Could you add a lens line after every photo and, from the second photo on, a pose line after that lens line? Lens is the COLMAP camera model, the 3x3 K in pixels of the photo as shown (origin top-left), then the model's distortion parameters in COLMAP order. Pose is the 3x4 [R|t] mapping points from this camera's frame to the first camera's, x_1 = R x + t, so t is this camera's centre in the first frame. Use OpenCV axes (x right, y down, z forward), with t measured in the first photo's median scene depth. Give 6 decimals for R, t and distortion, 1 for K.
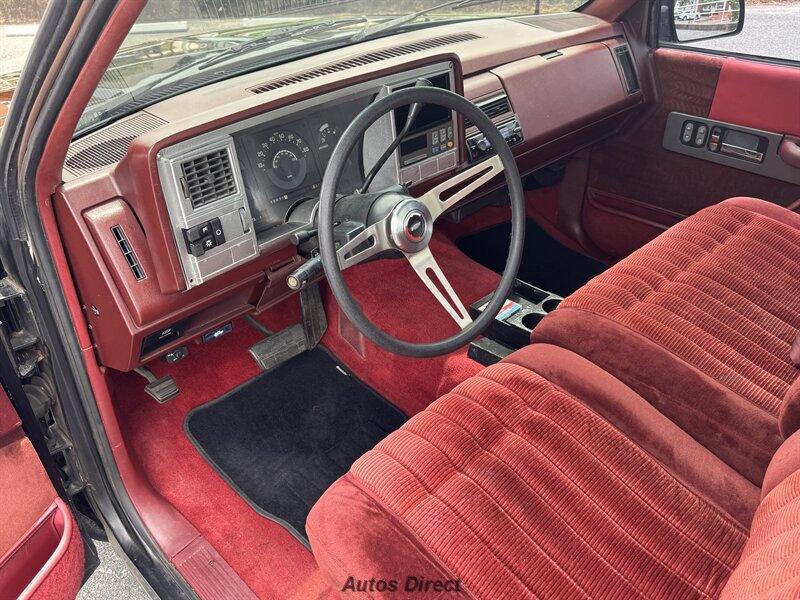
lens RADIAL K [[786.4, 0, 394.9], [0, 786.4, 301.9], [0, 0, 1]] dist [0.175858, -0.373251]
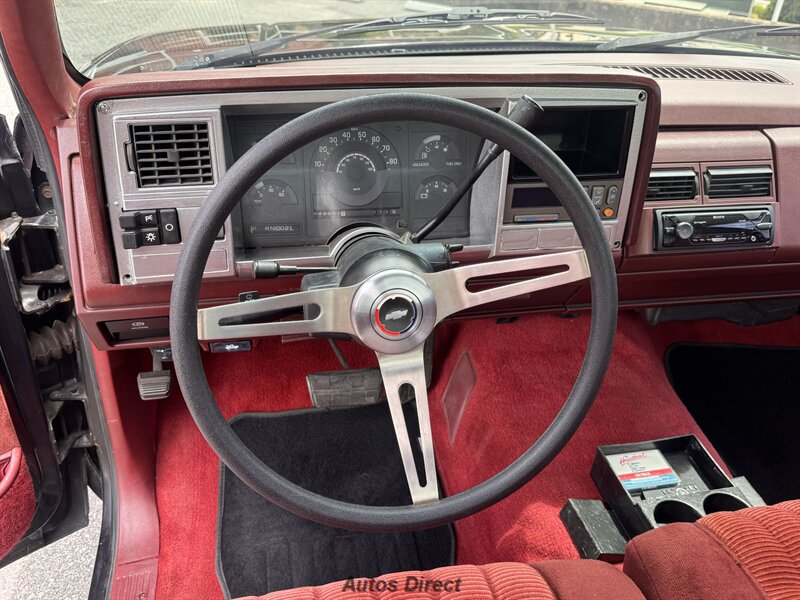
lens RADIAL K [[703.8, 0, 397.9], [0, 703.8, 276.1], [0, 0, 1]] dist [0.096473, -0.206675]
pose [[0.810066, 0.337440, -0.479507, 0.237166], [-0.347181, 0.935068, 0.071510, -0.138420], [0.472502, 0.108548, 0.874619, 0.433581]]
